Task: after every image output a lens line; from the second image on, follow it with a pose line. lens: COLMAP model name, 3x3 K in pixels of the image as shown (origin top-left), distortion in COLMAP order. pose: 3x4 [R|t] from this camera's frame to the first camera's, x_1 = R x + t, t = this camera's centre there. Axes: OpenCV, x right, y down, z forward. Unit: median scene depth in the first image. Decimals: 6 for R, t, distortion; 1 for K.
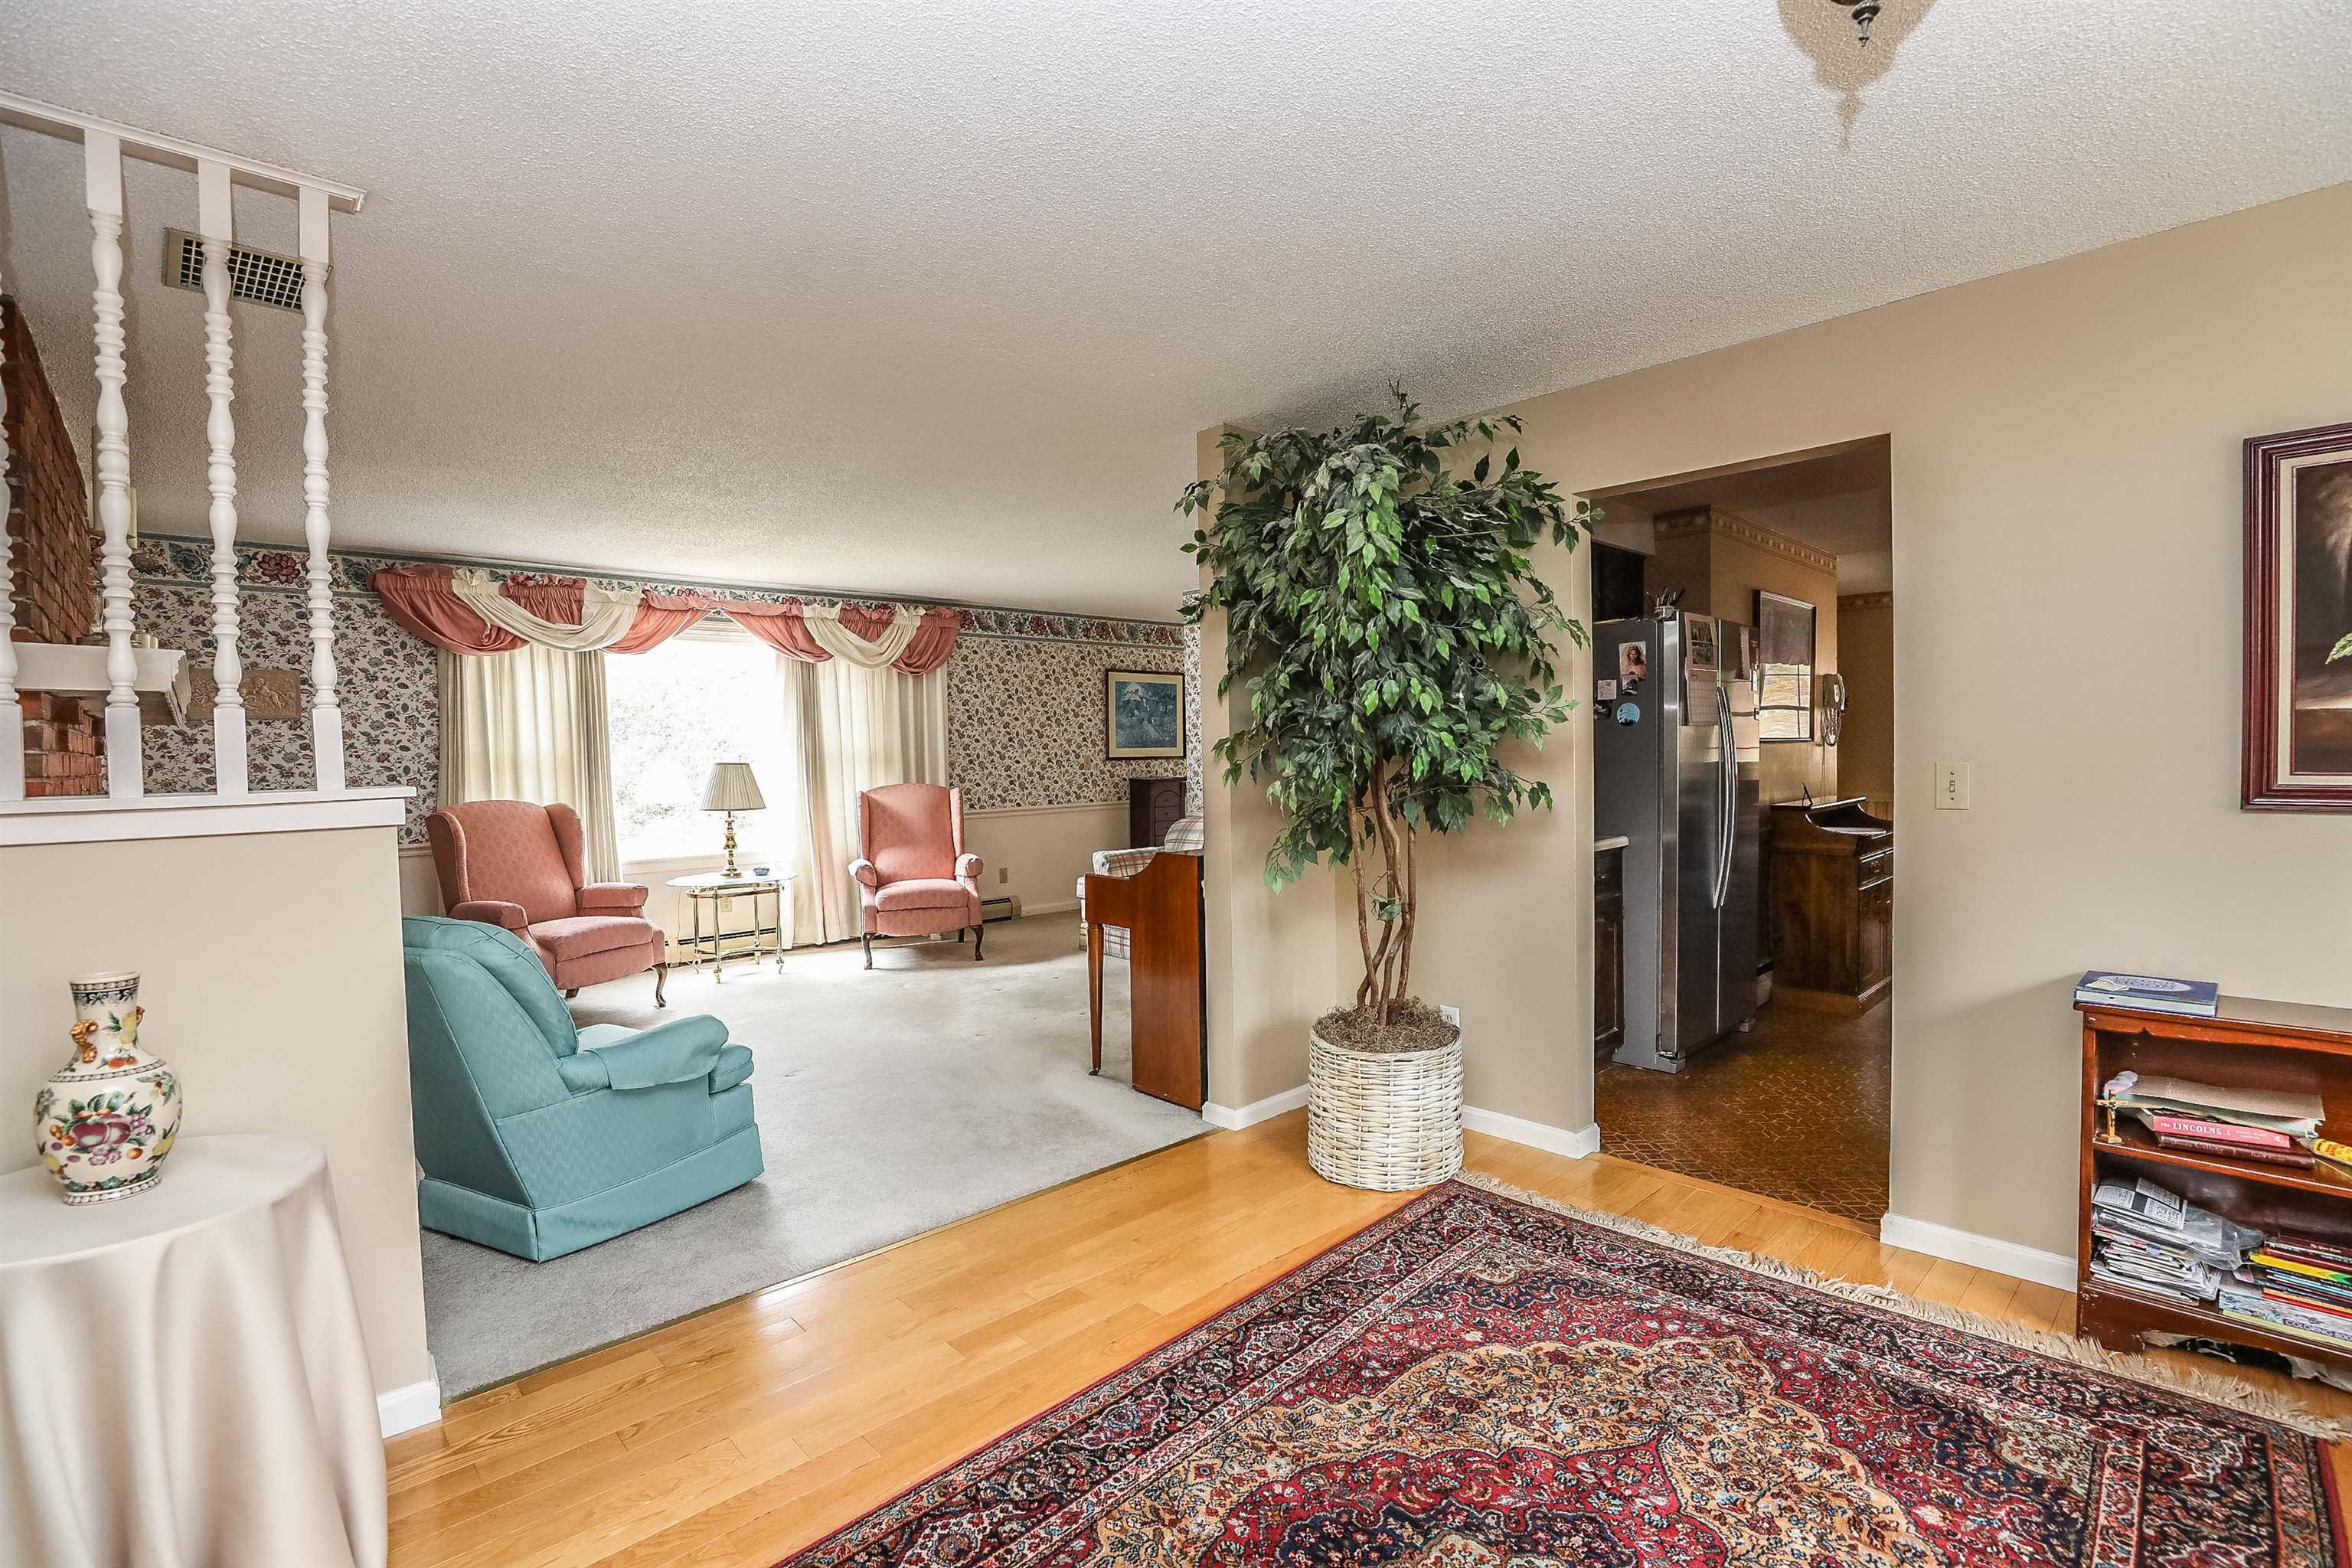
lens RADIAL K [[1070.2, 0, 1167.1], [0, 1070.2, 785.1], [0, 0, 1]] dist [-0.038393, 0.010144]
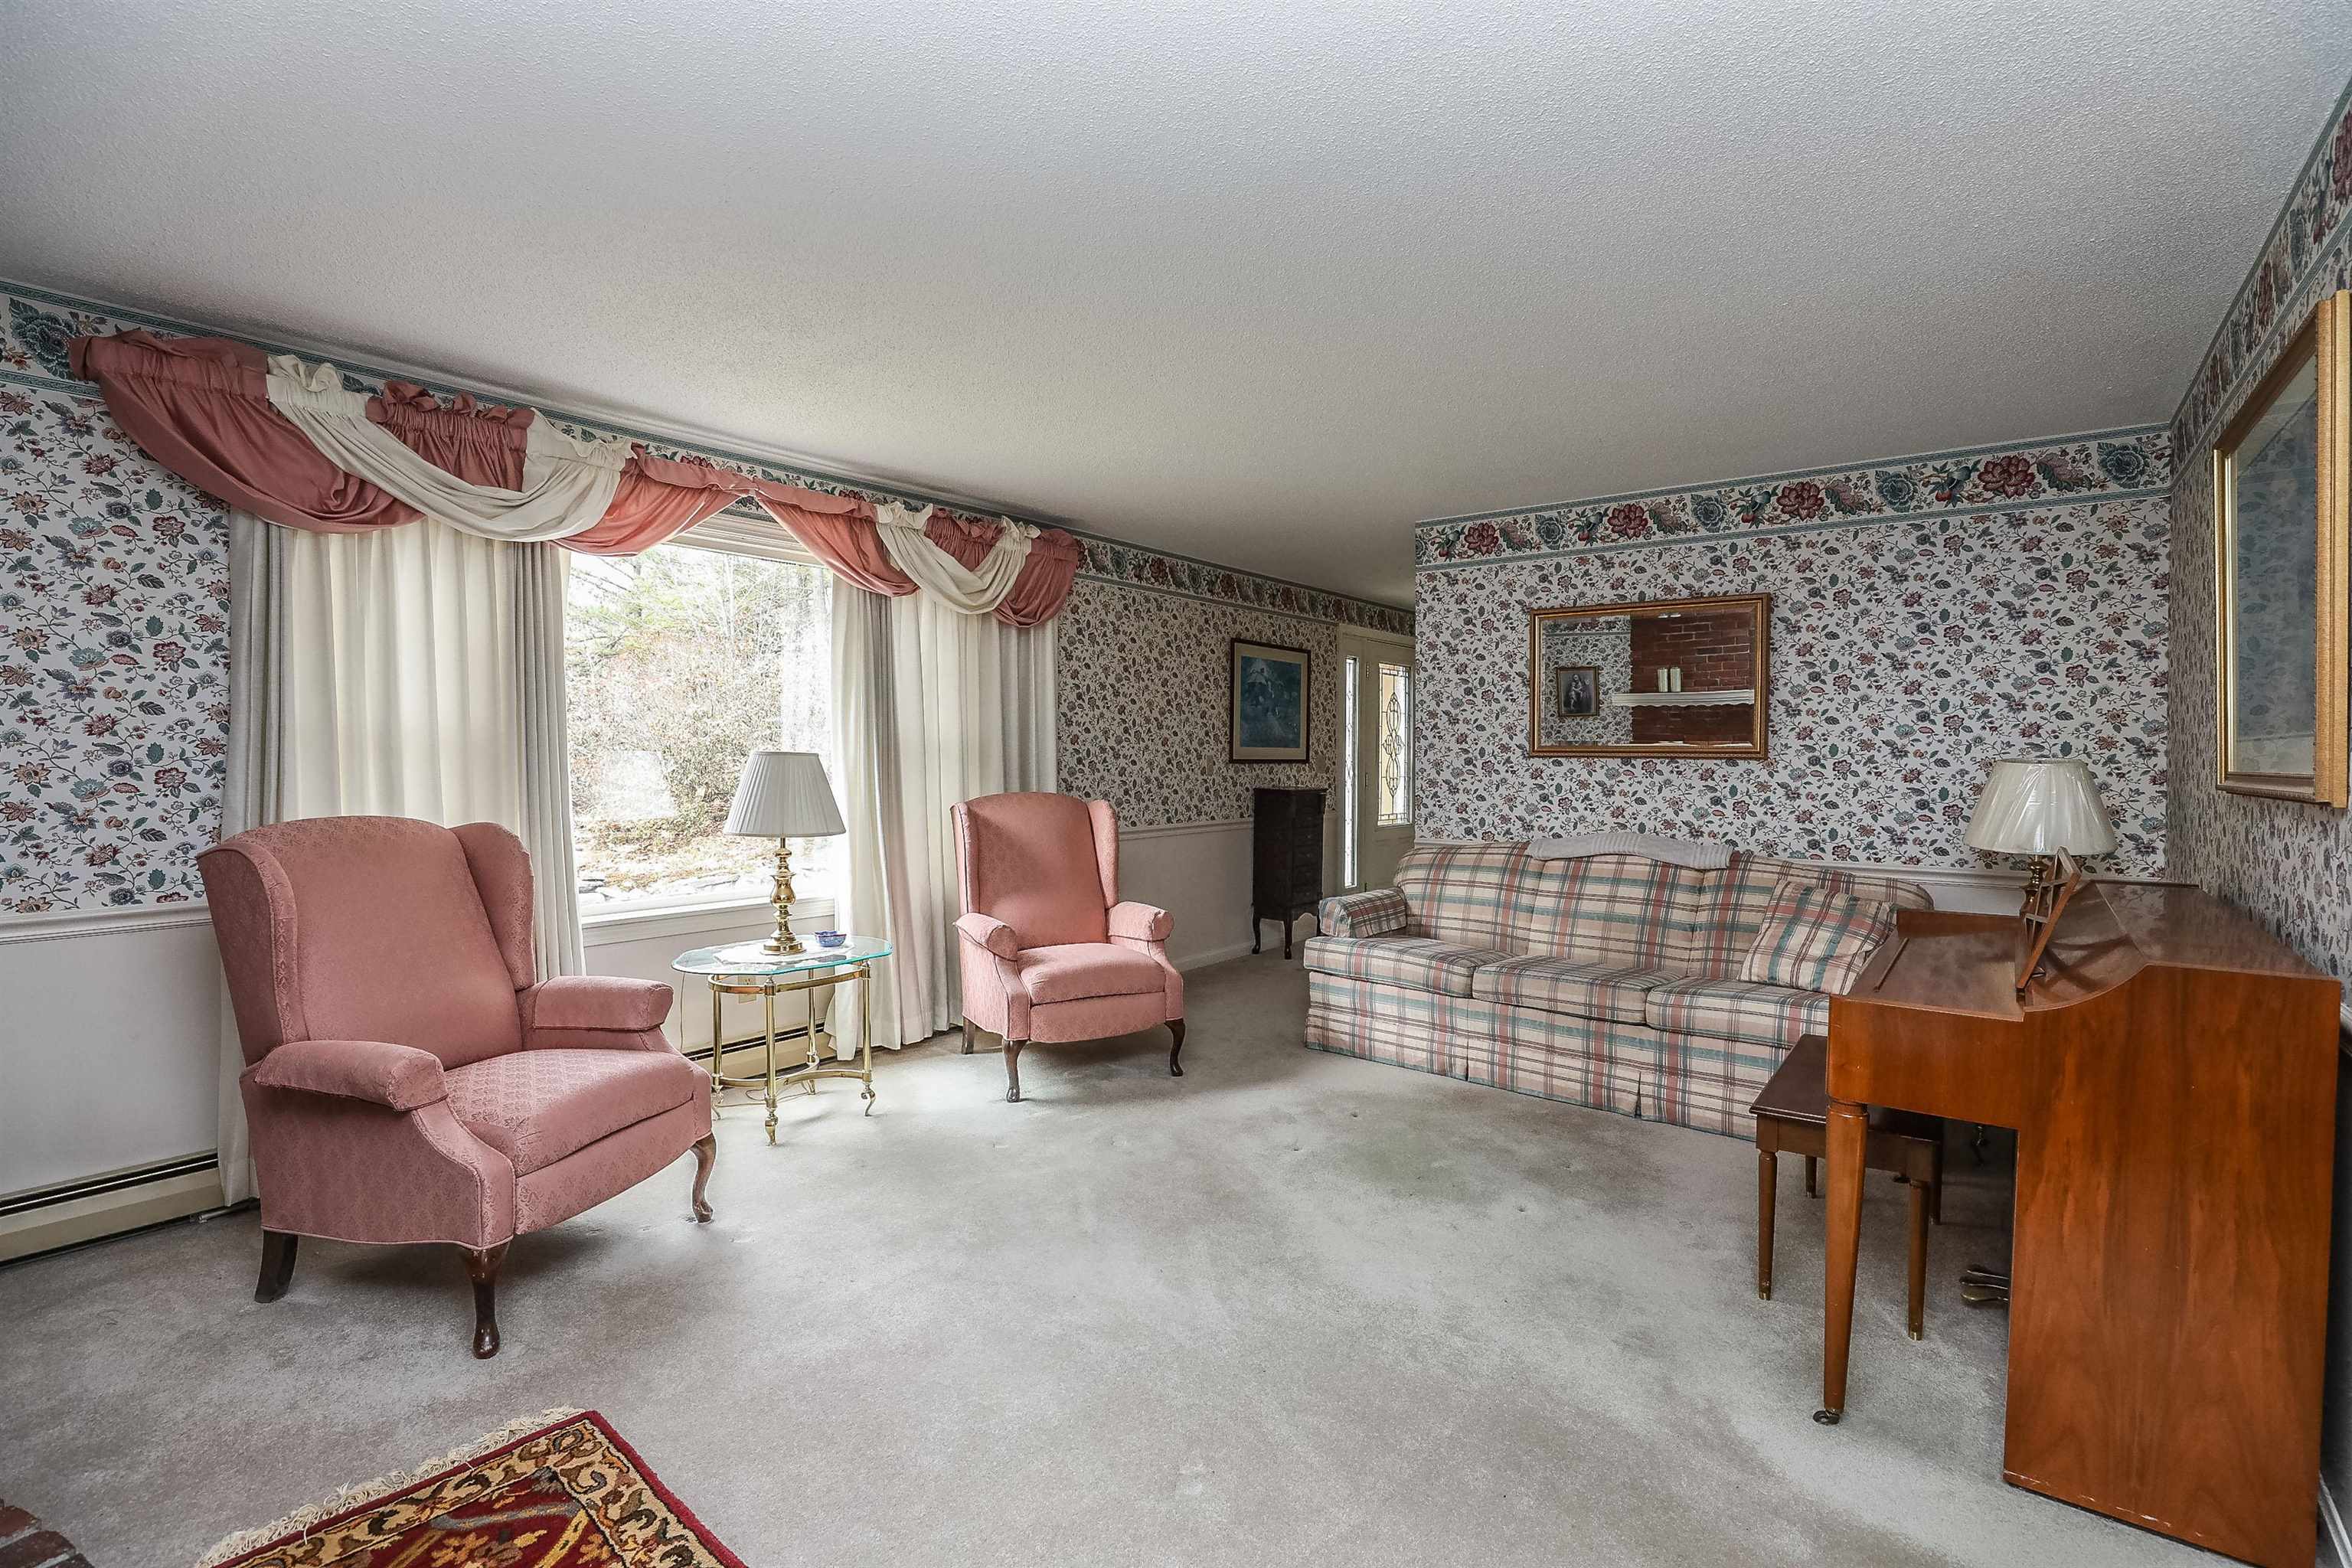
lens RADIAL K [[1070.2, 0, 1172.4], [0, 1070.2, 788.2], [0, 0, 1]] dist [-0.038393, 0.010144]
pose [[0.987539, 0.016965, 0.156458, -0.276345], [-0.016502, 0.999855, -0.004258, -0.002828], [-0.156508, 0.001623, 0.987675, 0.373118]]
